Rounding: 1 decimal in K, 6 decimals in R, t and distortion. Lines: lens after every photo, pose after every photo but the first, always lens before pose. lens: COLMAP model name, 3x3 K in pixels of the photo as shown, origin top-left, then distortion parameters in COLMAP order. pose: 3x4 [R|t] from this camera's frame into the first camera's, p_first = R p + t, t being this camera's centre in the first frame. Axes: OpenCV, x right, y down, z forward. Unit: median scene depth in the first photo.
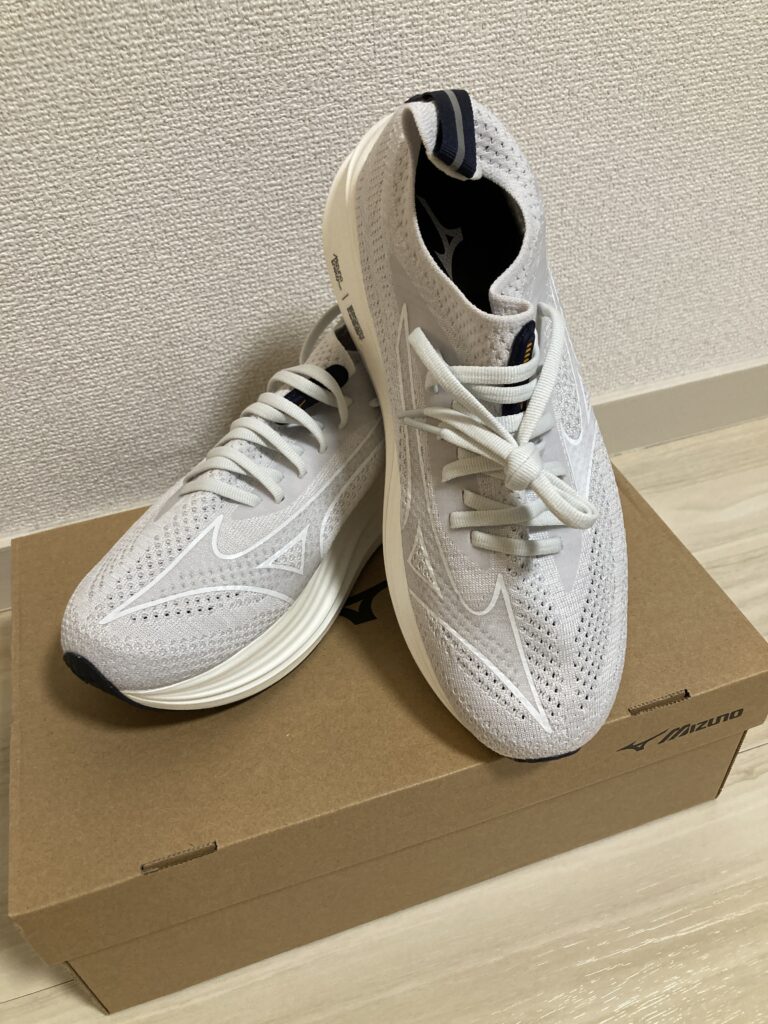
lens RADIAL K [[854.7, 0, 384.0], [0, 854.7, 512.0], [0, 0, 1]] dist [0.000833, -0.006930]
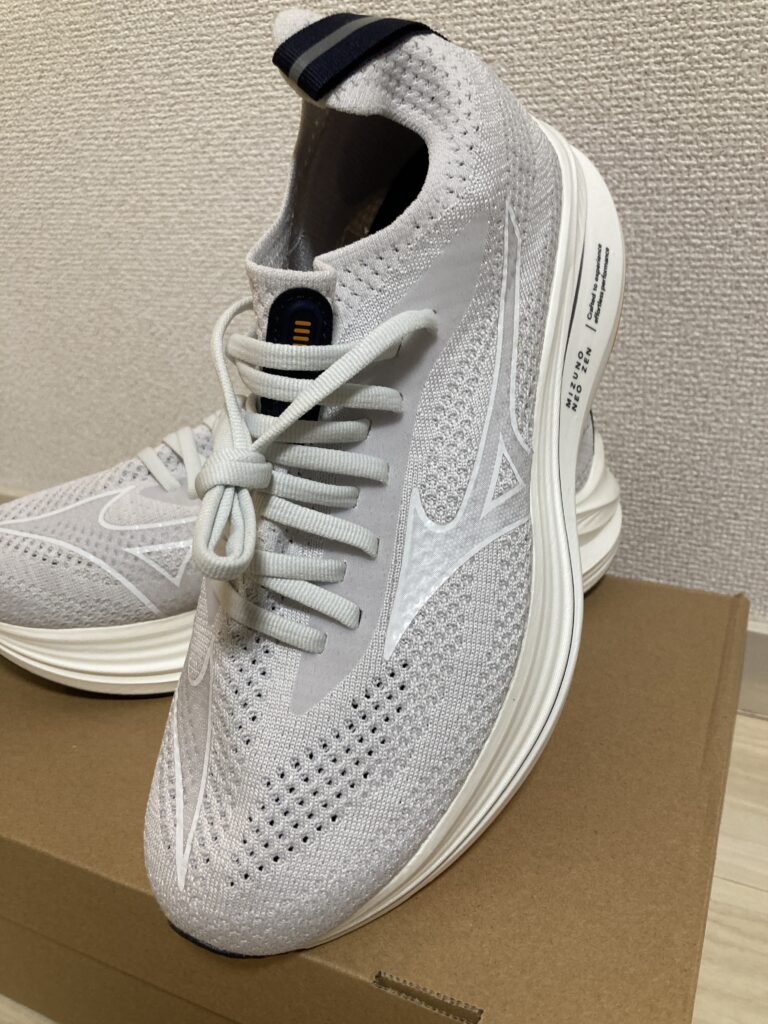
lens RADIAL K [[854.7, 0, 384.0], [0, 854.7, 512.0], [0, 0, 1]] dist [0.000833, -0.006930]
pose [[0.738033, 0.318577, -0.594825, 0.457993], [-0.429640, 0.901604, -0.050197, -0.032547], [0.520305, 0.292607, 0.802287, 0.343021]]
